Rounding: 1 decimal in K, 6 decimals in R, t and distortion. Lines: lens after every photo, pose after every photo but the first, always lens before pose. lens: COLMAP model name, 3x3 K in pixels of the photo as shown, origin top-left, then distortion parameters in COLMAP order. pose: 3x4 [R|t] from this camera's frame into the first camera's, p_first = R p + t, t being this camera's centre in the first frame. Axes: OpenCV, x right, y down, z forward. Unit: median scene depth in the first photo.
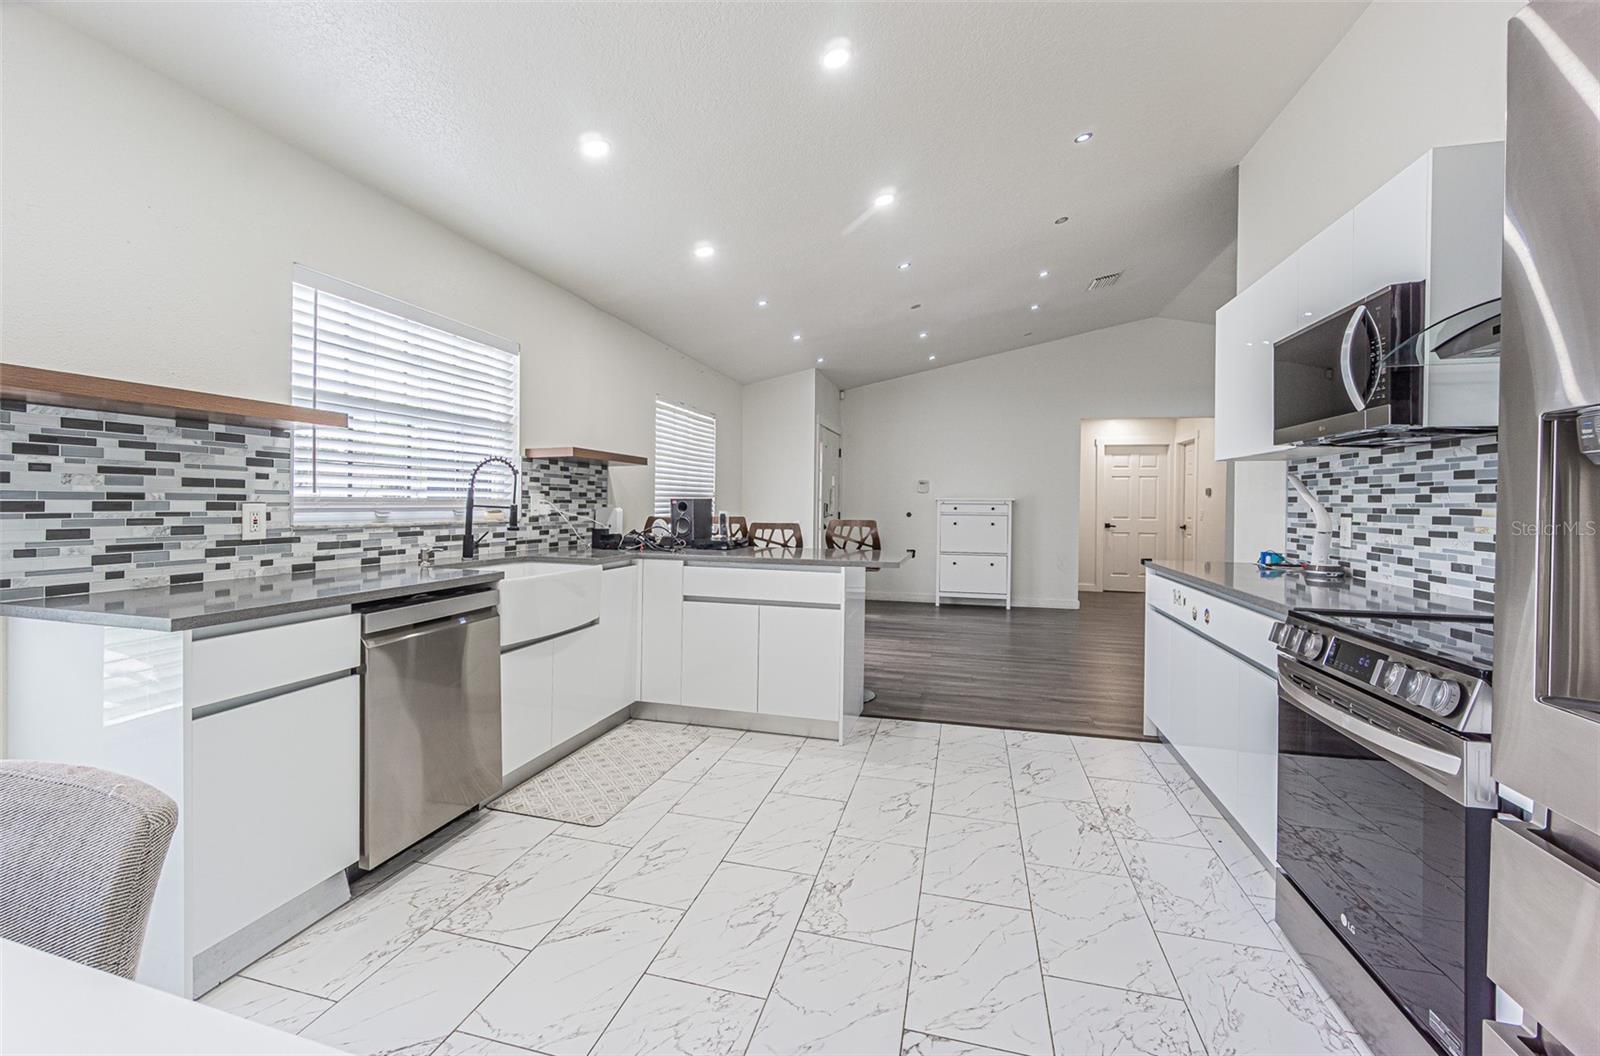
lens RADIAL K [[703.3, 0, 774.4], [0, 703.3, 506.7], [0, 0, 1]] dist [-0.000426, -0.000016]
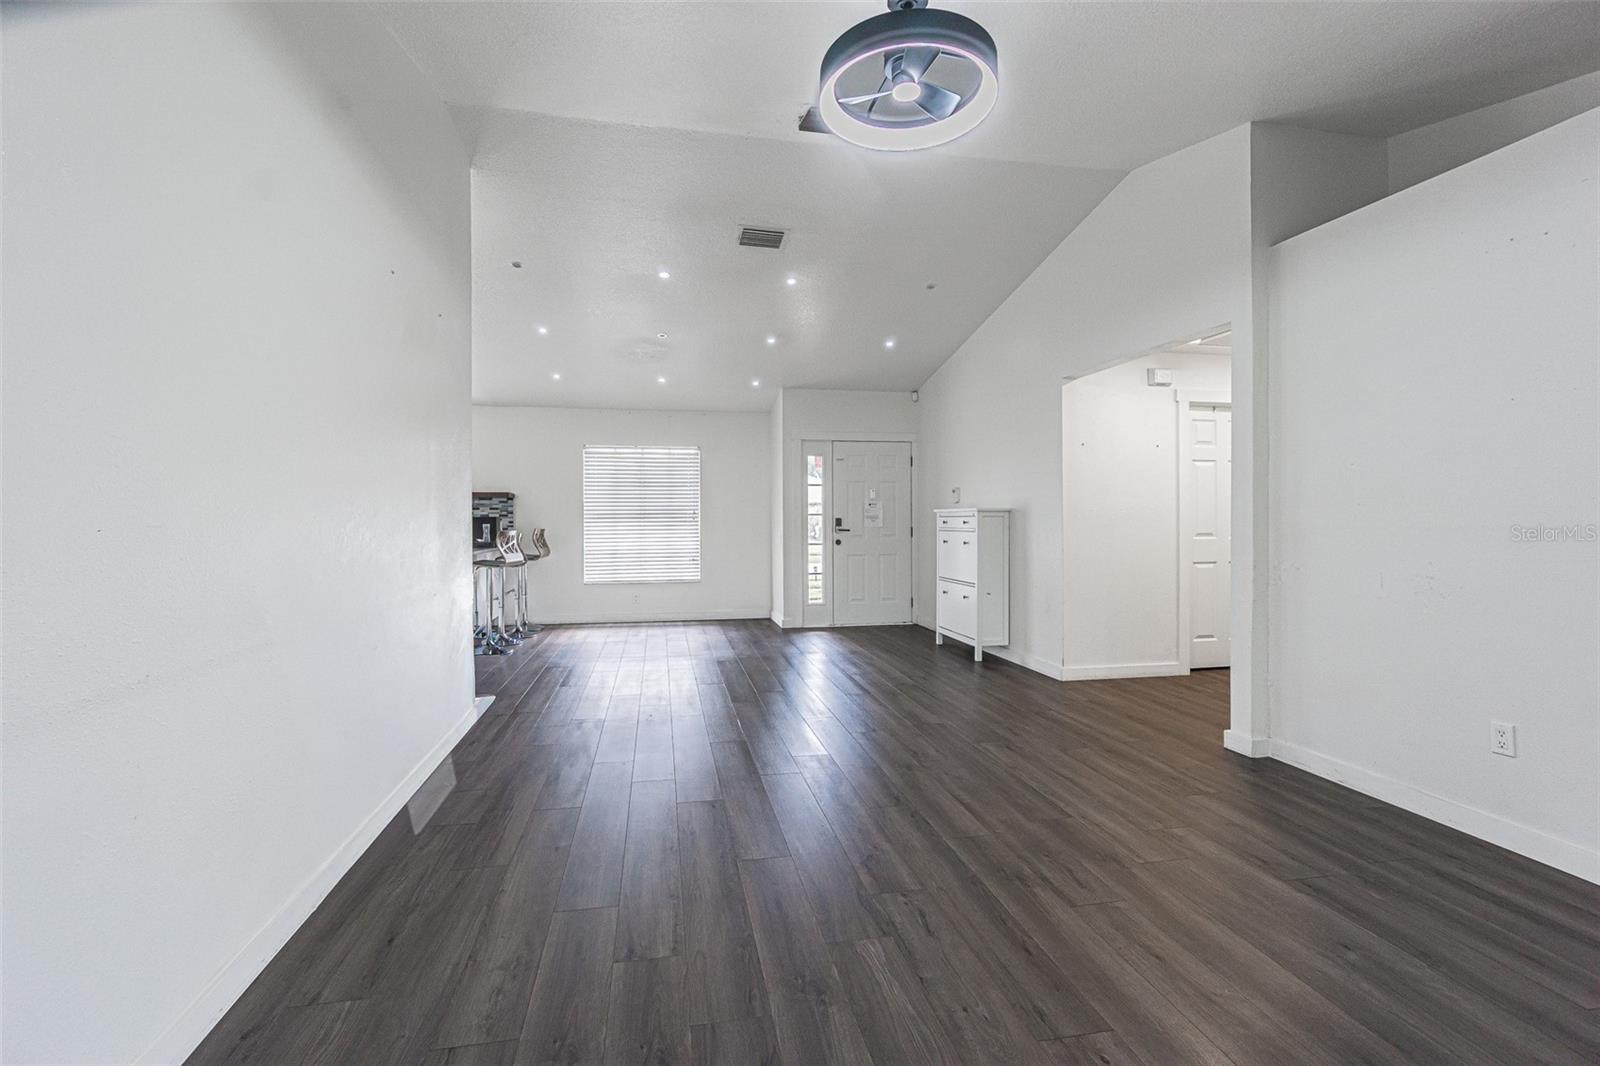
lens RADIAL K [[698.2, 0, 776.9], [0, 698.2, 521.5], [0, 0, 1]] dist [0.000960, 0.000444]
pose [[0.430454, -0.010708, -0.902549, 3.026749], [0.001304, 0.999936, -0.011242, 0.034554], [0.902612, 0.003662, 0.430440, 1.682279]]
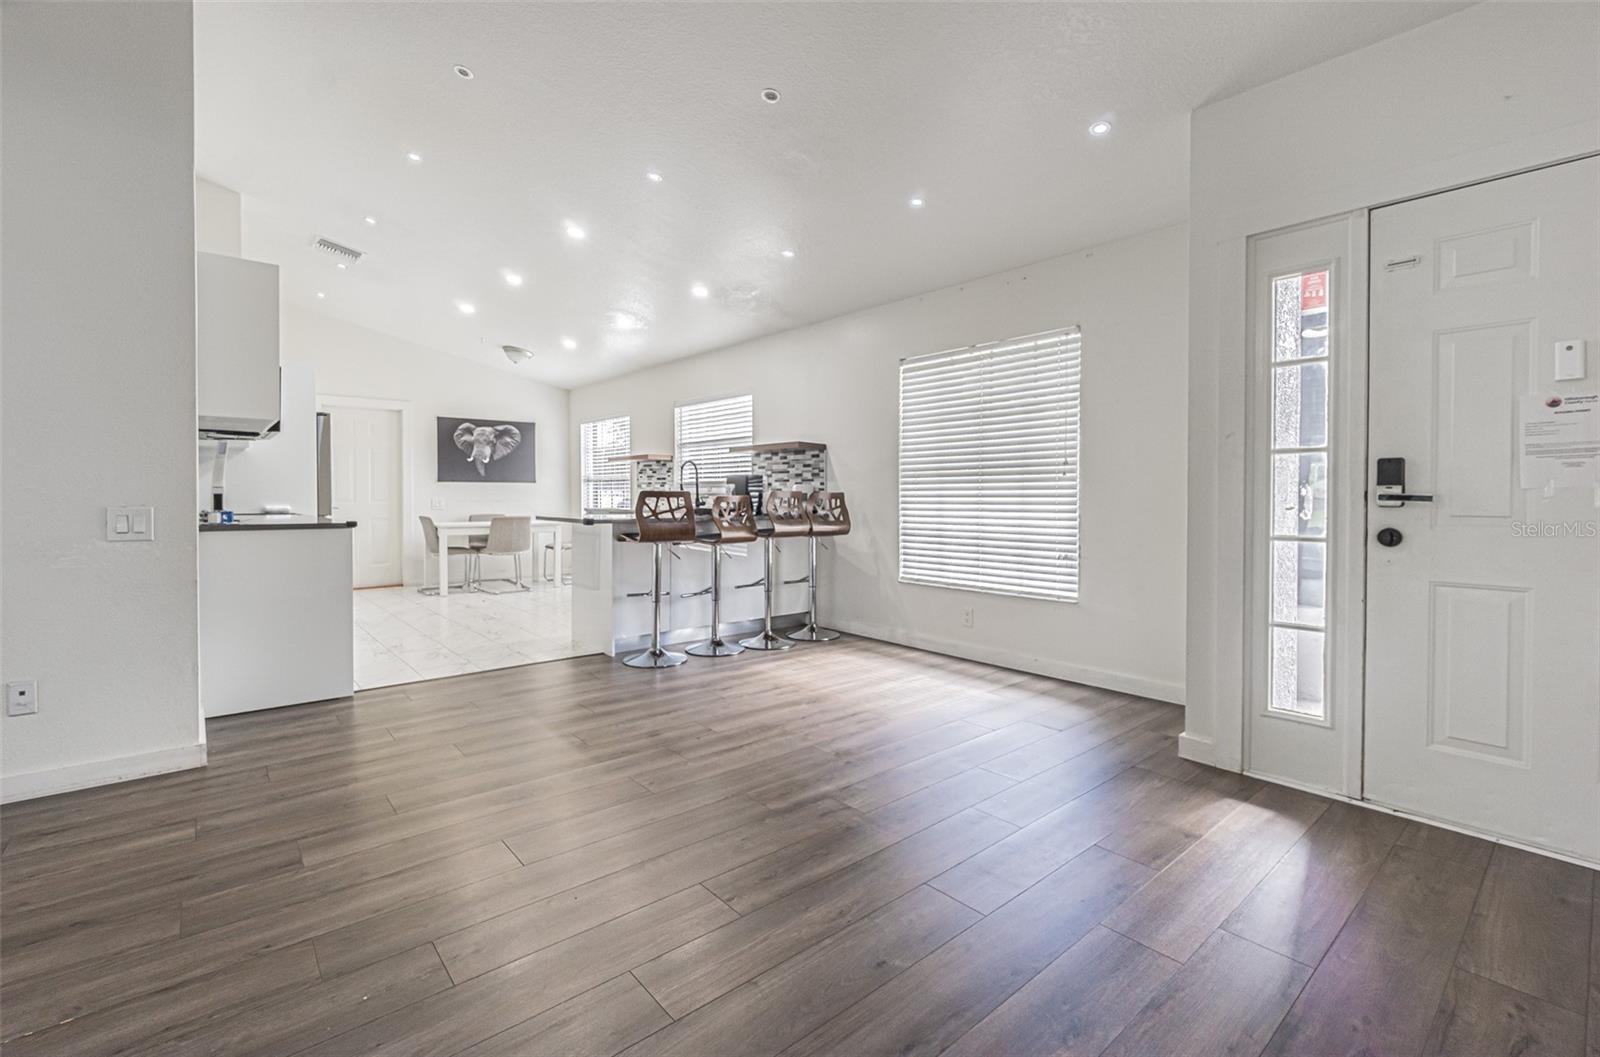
lens RADIAL K [[703.3, 0, 774.4], [0, 703.3, 507.2], [0, 0, 1]] dist [-0.000426, -0.000016]
pose [[-0.573032, 0.001871, -0.819531, 1.548645], [-0.013169, 0.999847, 0.011491, 0.052869], [0.819427, 0.017377, -0.572919, 3.187185]]
